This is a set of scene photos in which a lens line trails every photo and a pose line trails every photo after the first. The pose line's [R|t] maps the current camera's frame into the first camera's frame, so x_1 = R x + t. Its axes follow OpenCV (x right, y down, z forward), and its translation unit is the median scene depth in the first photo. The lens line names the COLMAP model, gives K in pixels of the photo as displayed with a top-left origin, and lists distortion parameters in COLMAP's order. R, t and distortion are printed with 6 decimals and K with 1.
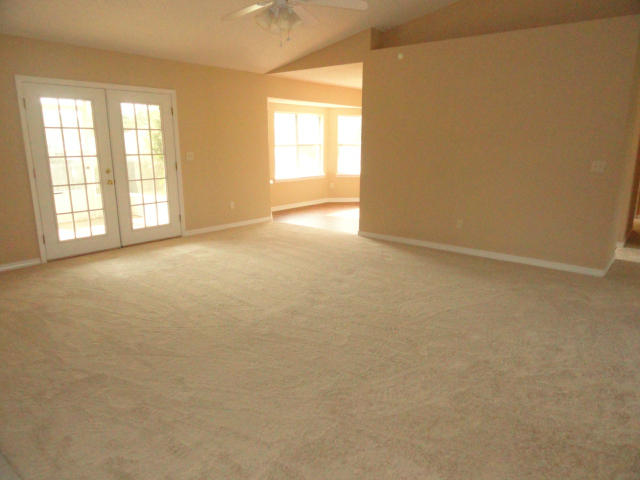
lens RADIAL K [[444.3, 0, 322.4], [0, 444.3, 242.1], [0, 0, 1]] dist [0.012948, 0.004865]
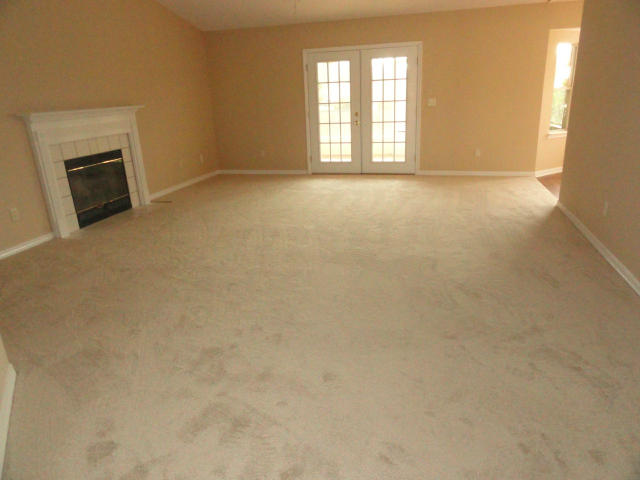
lens RADIAL K [[444.3, 0, 322.0], [0, 444.3, 237.5], [0, 0, 1]] dist [0.012948, 0.004865]
pose [[0.407254, 0.262820, -0.874683, 0.726628], [-0.167763, 0.962933, 0.211226, -0.067850], [0.897775, 0.060717, 0.436249, 0.353400]]
